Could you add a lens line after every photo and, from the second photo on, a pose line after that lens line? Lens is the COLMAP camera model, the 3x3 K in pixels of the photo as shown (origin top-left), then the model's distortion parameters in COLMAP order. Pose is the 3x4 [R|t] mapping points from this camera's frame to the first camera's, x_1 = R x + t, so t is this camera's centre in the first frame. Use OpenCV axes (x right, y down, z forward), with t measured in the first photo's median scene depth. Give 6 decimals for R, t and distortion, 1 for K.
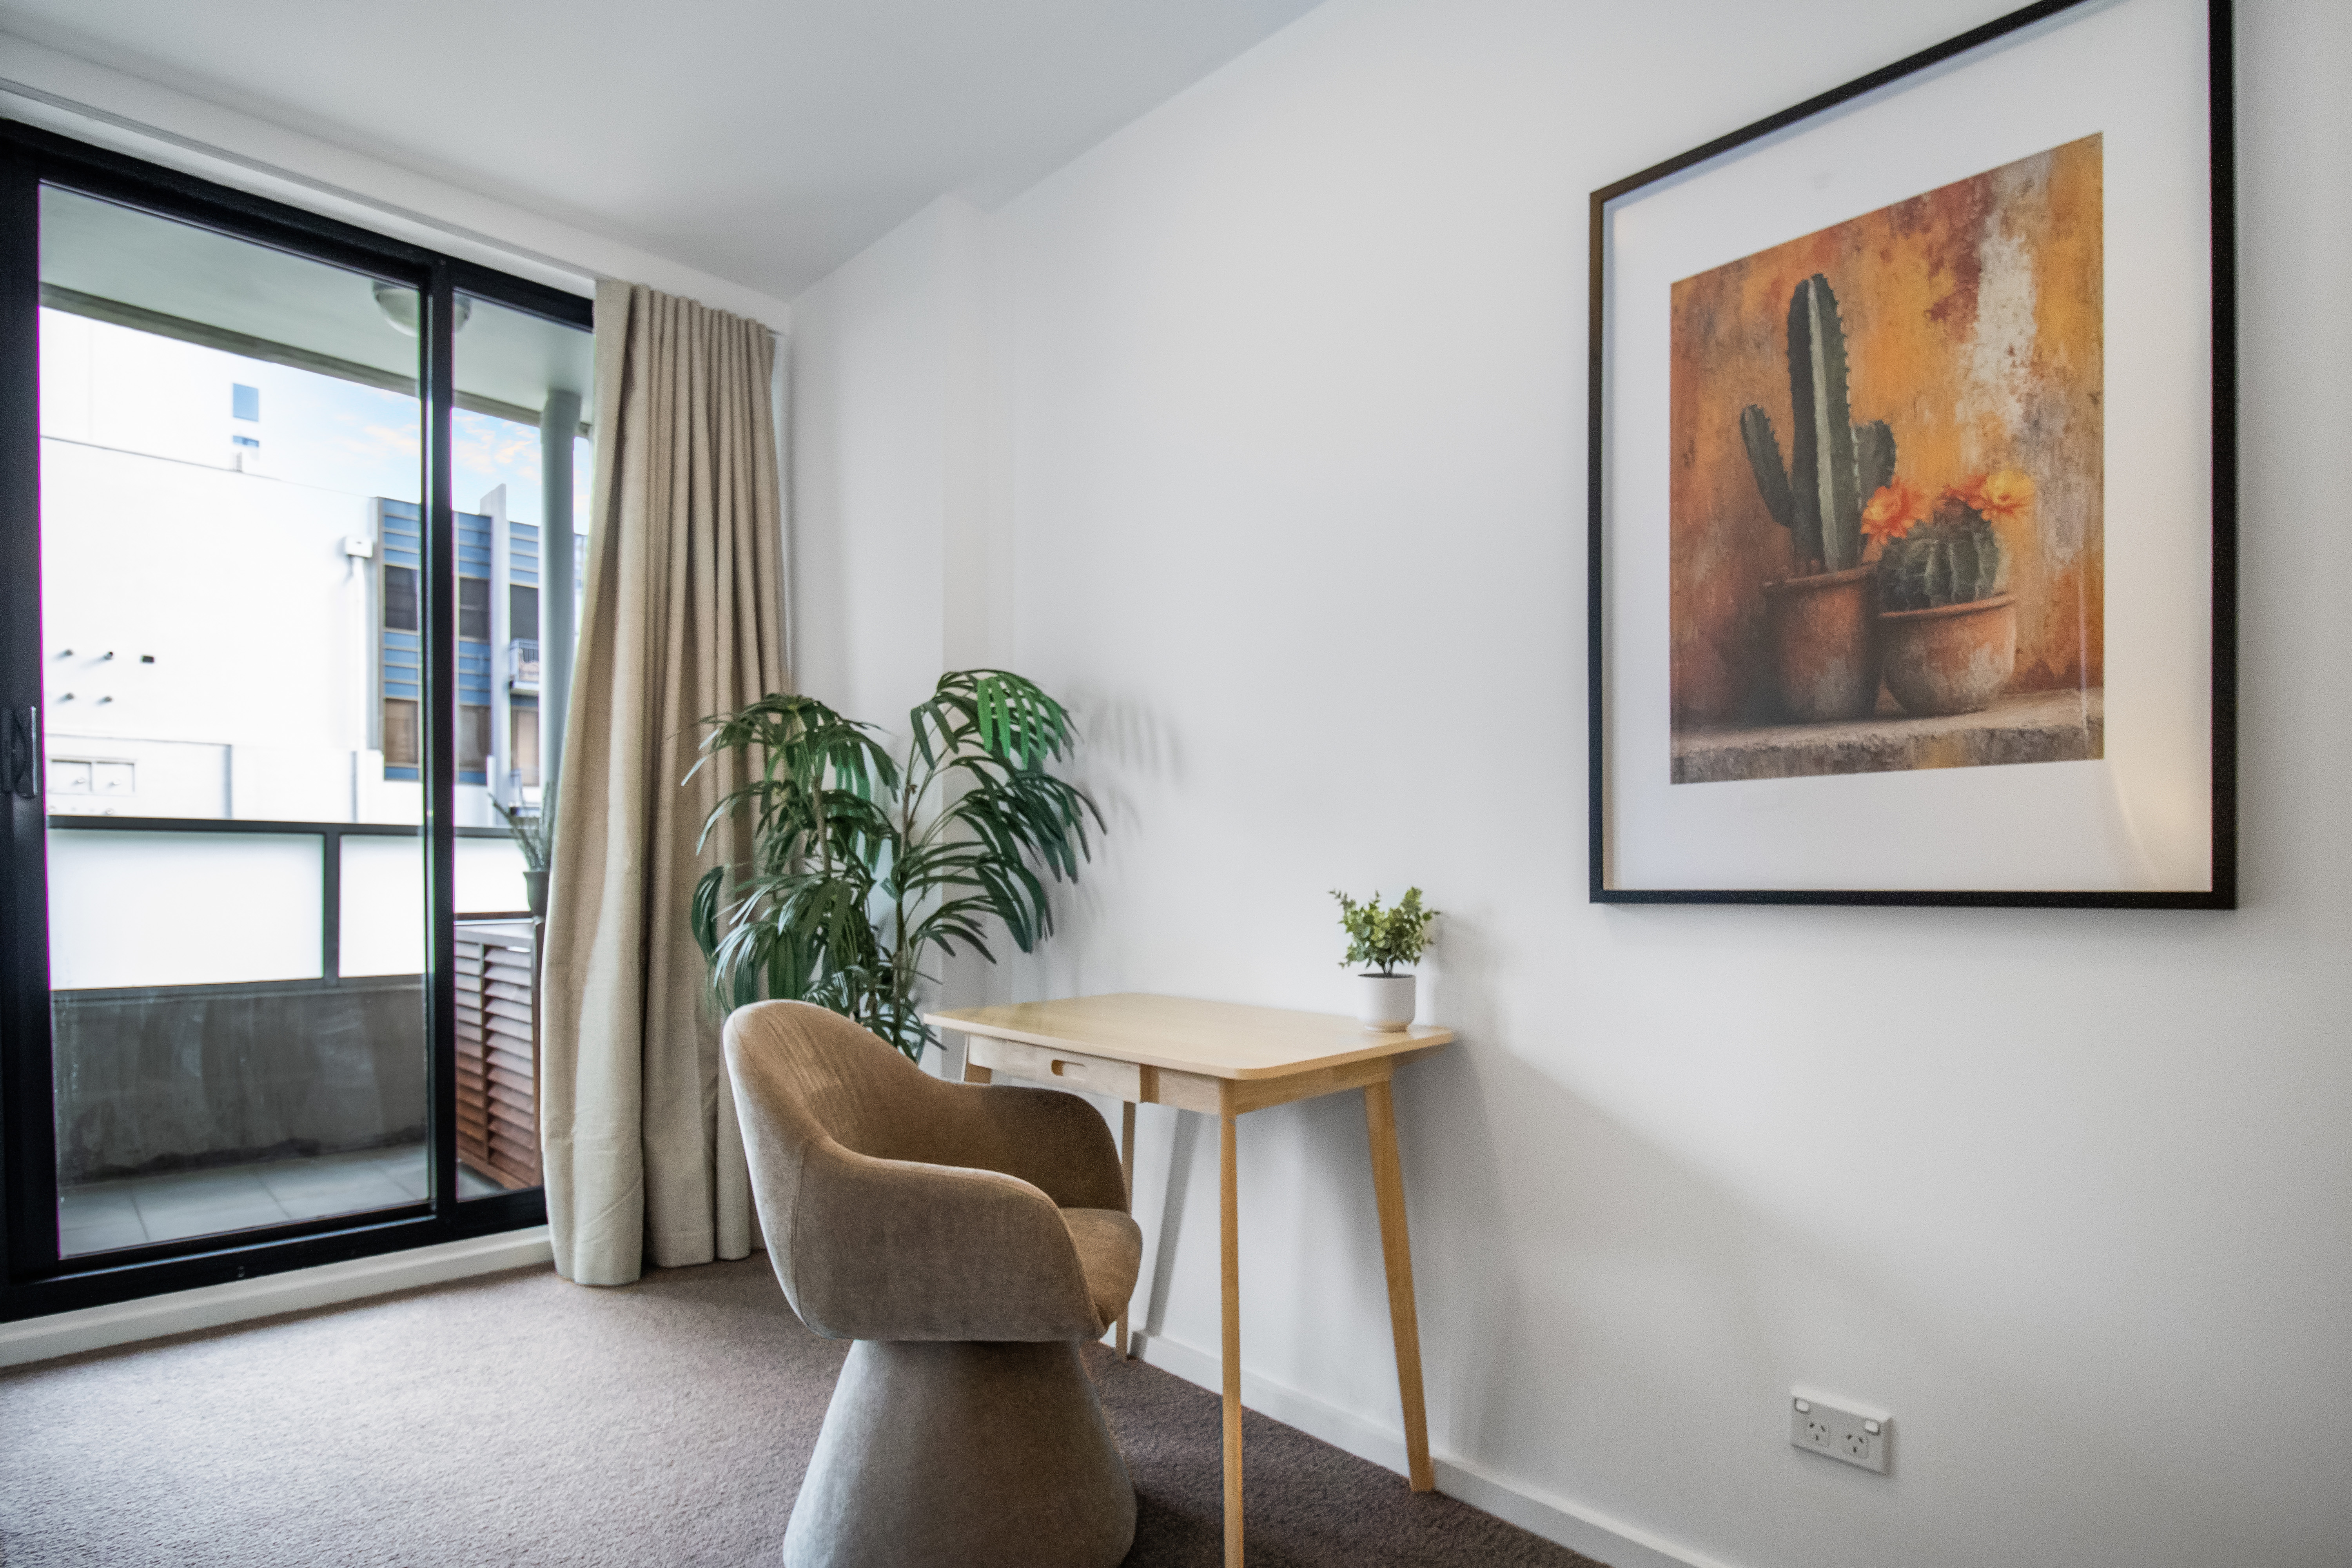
lens RADIAL K [[1148.2, 0, 1154.0], [0, 1148.2, 896.2], [0, 0, 1]] dist [-0.013275, 0.000441]
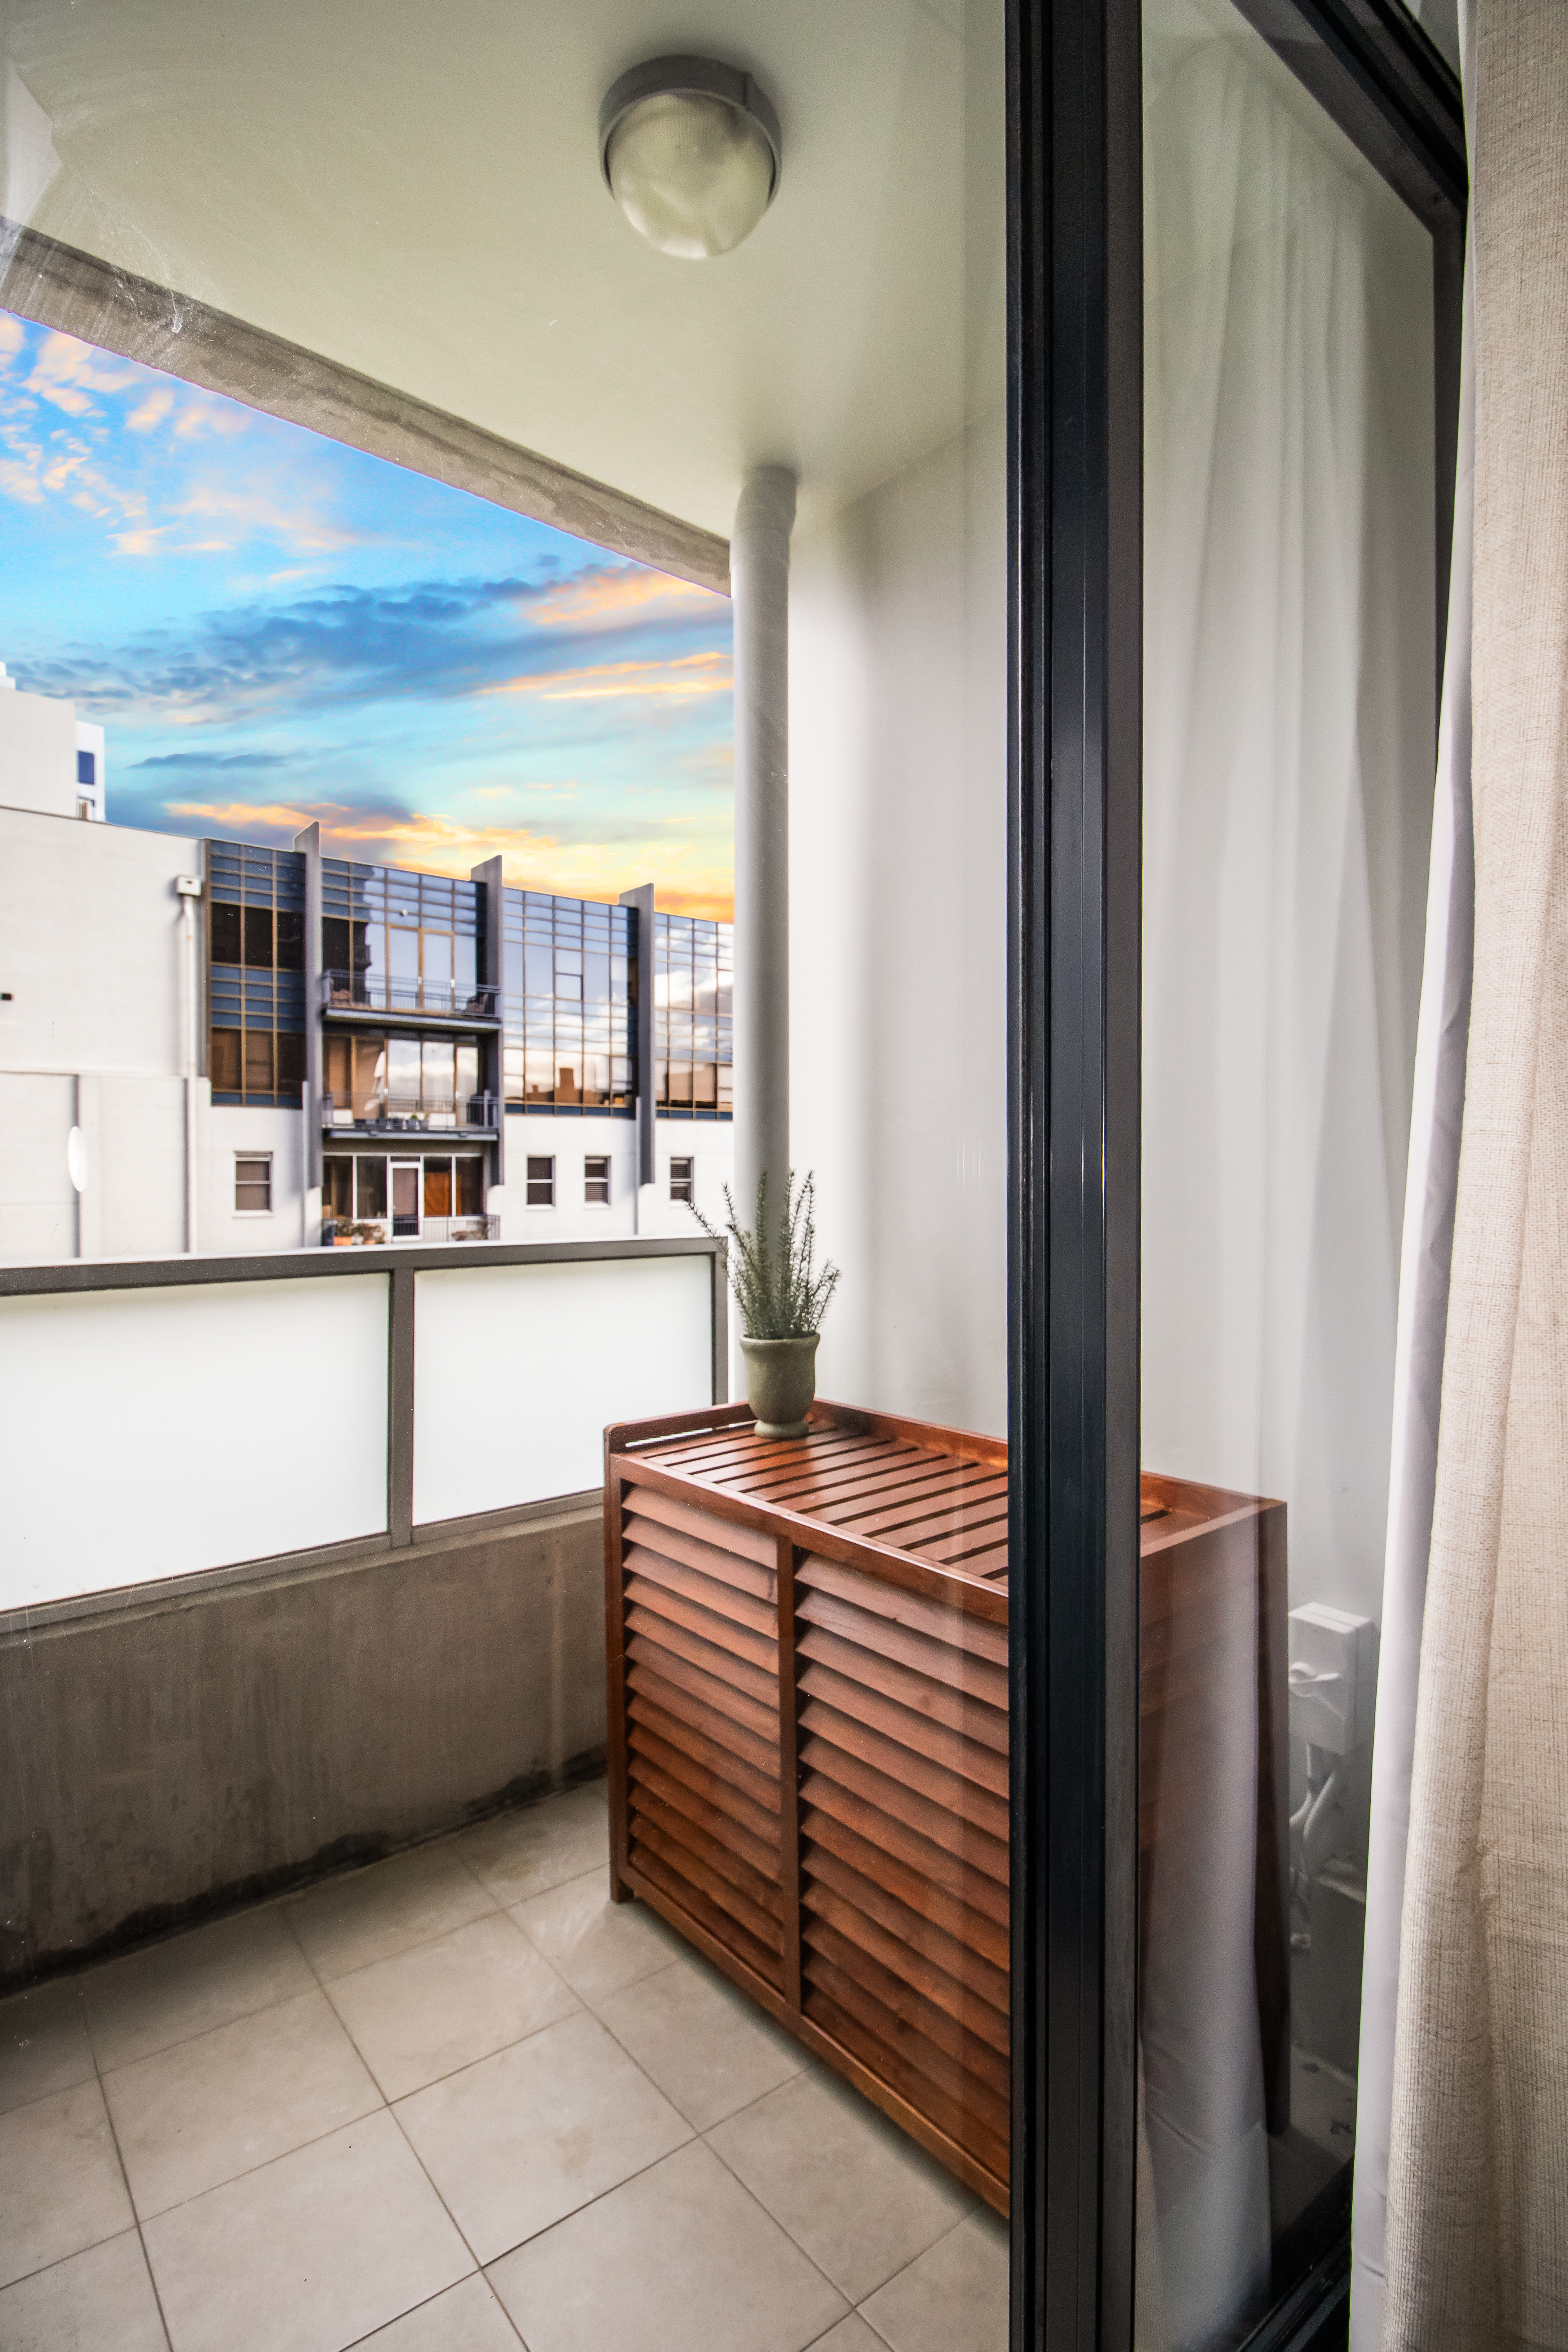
lens RADIAL K [[1080.5, 0, 775.0], [0, 1080.5, 1178.6], [0, 0, 1]] dist [-0.001595, -0.000184]
pose [[0.995024, -0.012693, -0.098822, -0.930678], [0.011009, 0.999785, -0.017559, -0.173727], [0.099024, 0.016384, 0.994950, 0.936423]]
